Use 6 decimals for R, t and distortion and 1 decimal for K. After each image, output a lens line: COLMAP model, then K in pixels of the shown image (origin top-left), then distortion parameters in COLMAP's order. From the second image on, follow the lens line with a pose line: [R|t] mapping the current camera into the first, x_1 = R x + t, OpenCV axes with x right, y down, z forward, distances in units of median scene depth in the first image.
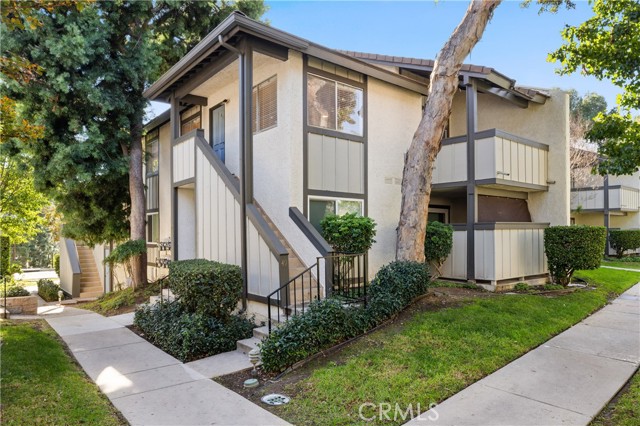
lens RADIAL K [[414.4, 0, 321.2], [0, 414.4, 231.3], [0, 0, 1]] dist [-0.001440, -0.000388]
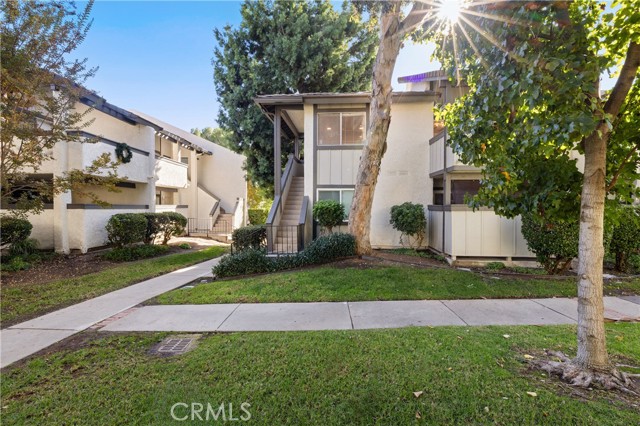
lens RADIAL K [[269.9, 0, 319.5], [0, 269.9, 211.5], [0, 0, 1]] dist [0.001232, 0.000127]
pose [[0.720443, 0.020999, -0.693196, 0.688377], [-0.000763, 0.999565, 0.029487, -0.025051], [0.693513, -0.020715, 0.720146, 0.217043]]
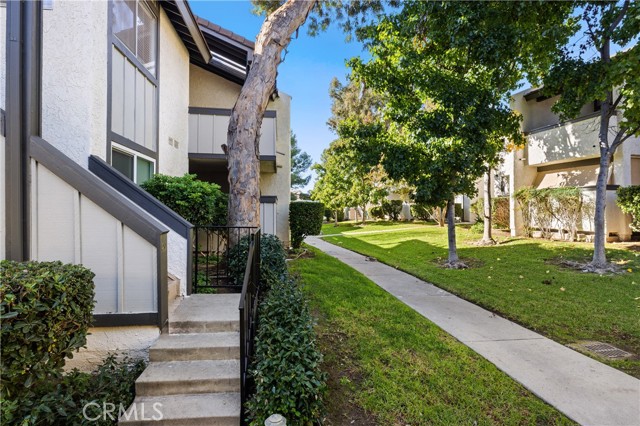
lens RADIAL K [[344.0, 0, 320.2], [0, 344.0, 211.7], [0, 0, 1]] dist [0.000212, 0.000193]
pose [[0.547965, 0.004421, 0.836490, -0.283596], [-0.008010, 0.999968, -0.000039, 0.018113], [-0.836463, -0.006679, 0.547983, 0.417095]]
